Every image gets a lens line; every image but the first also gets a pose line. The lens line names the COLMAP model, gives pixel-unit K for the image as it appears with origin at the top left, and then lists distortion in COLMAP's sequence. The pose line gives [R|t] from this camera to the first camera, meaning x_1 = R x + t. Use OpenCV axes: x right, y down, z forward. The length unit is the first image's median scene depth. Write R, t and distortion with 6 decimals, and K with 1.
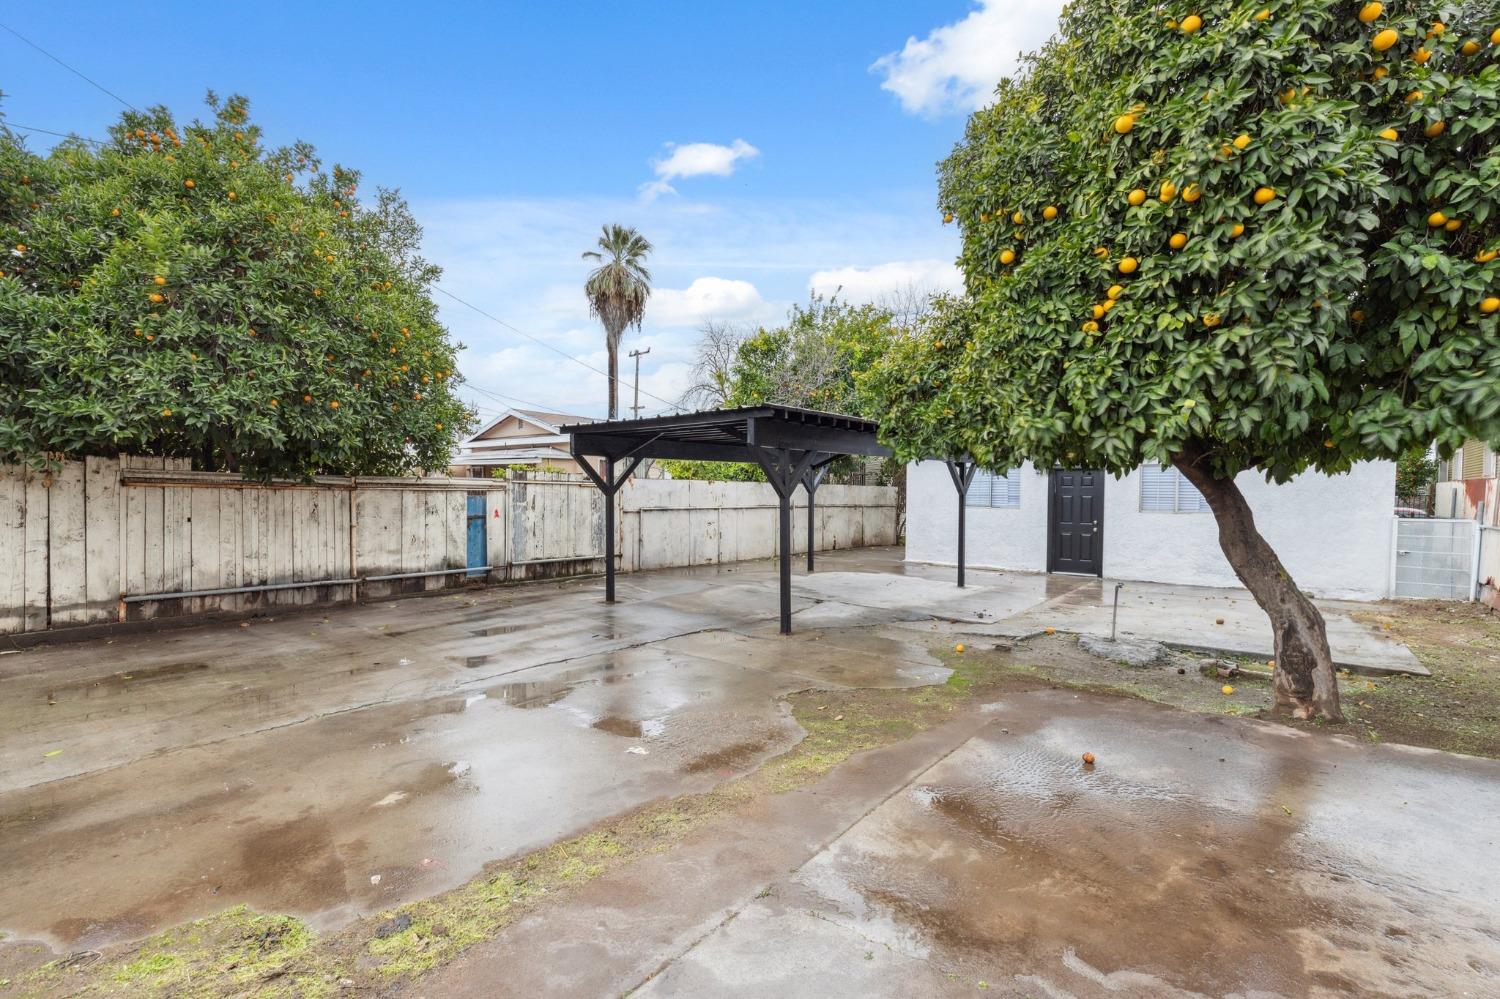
lens RADIAL K [[682.1, 0, 767.3], [0, 682.1, 507.6], [0, 0, 1]] dist [0.003226, 0.000050]
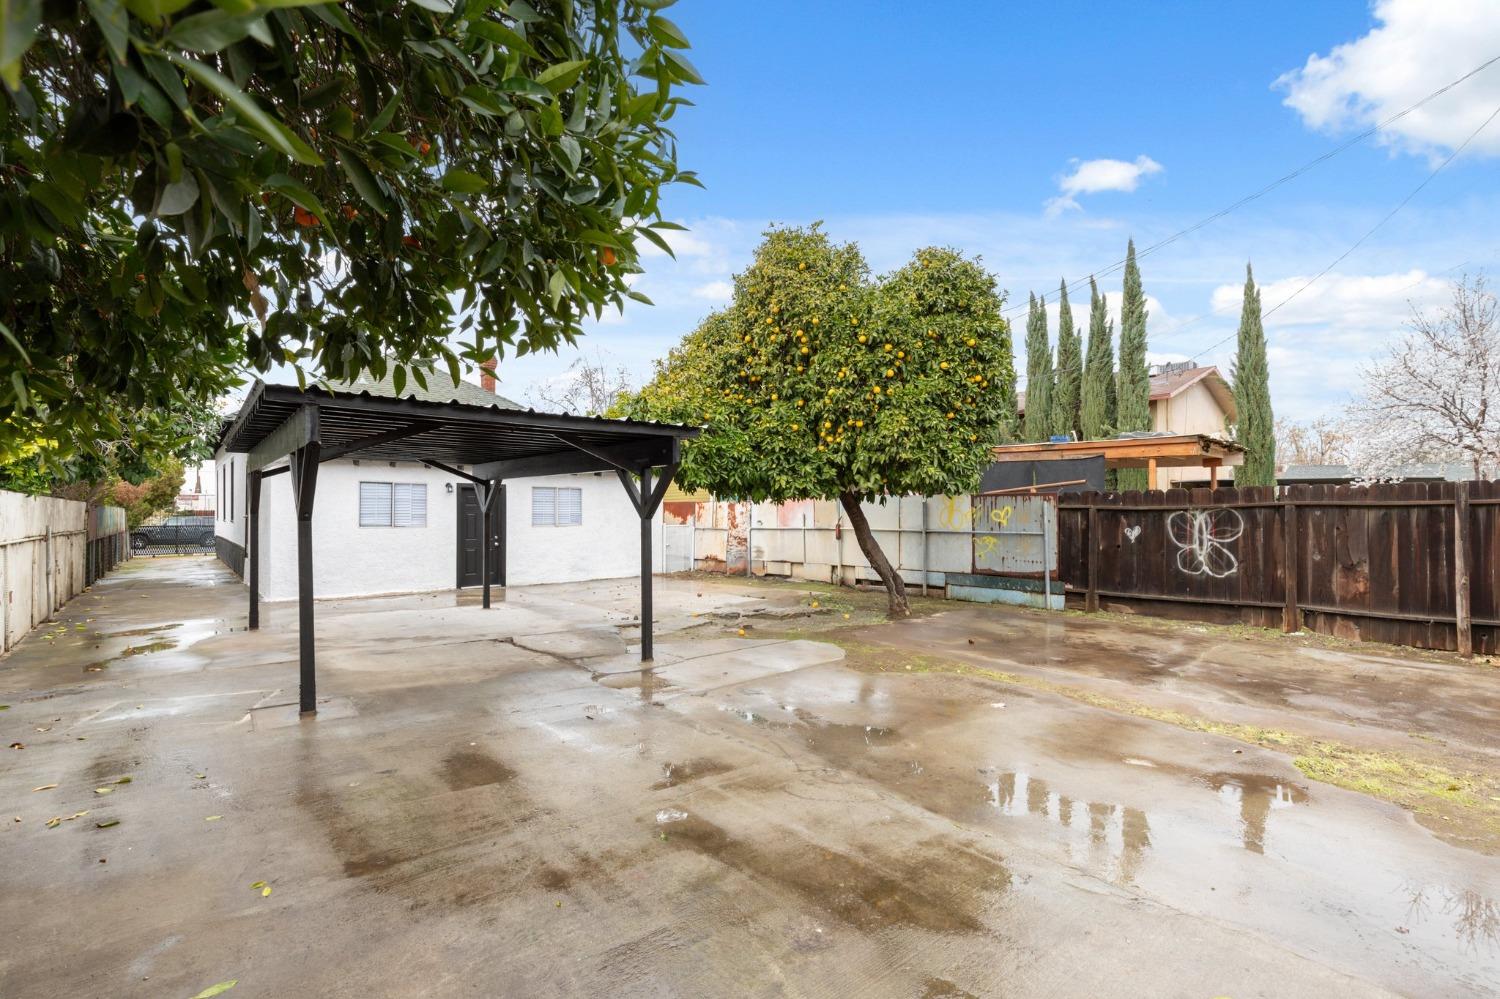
lens RADIAL K [[668.9, 0, 750.0], [0, 668.9, 499.5], [0, 0, 1]] dist [0.000383, -0.000185]
pose [[0.180365, 0.018530, 0.983425, -0.960185], [0.014551, 0.999663, -0.021505, -0.020695], [-0.983492, 0.018188, 0.180034, 0.744354]]
